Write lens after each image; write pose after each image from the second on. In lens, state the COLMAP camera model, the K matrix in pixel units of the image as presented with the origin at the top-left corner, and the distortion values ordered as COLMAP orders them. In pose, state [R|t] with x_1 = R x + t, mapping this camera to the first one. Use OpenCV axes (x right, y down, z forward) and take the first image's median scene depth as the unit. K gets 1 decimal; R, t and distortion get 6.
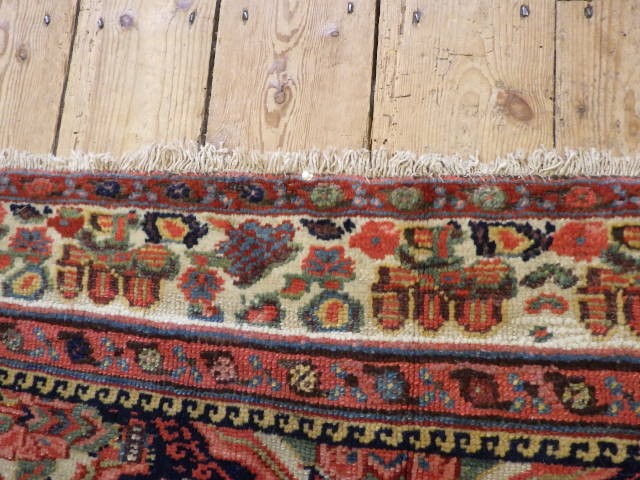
lens RADIAL K [[523.5, 0, 320.0], [0, 523.5, 240.0], [0, 0, 1]] dist [0.007113, -0.009852]
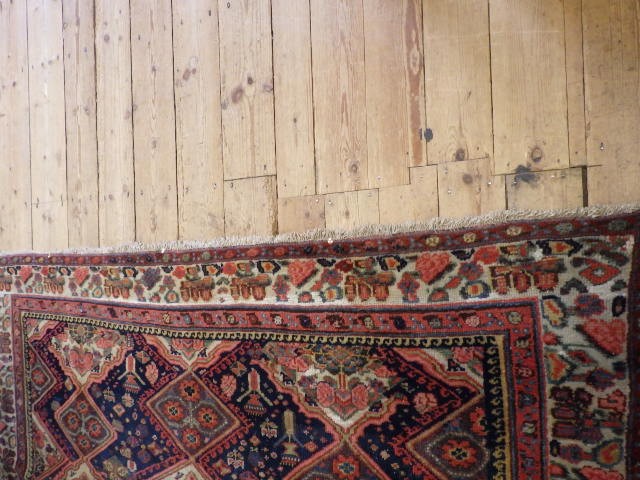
lens RADIAL K [[523.5, 0, 320.0], [0, 523.5, 240.0], [0, 0, 1]] dist [0.007113, -0.009852]
pose [[0.930917, -0.109892, -0.348307, 1.927121], [0.154287, 0.982714, 0.102313, -0.366621], [0.331043, -0.148984, 0.931780, -1.509378]]
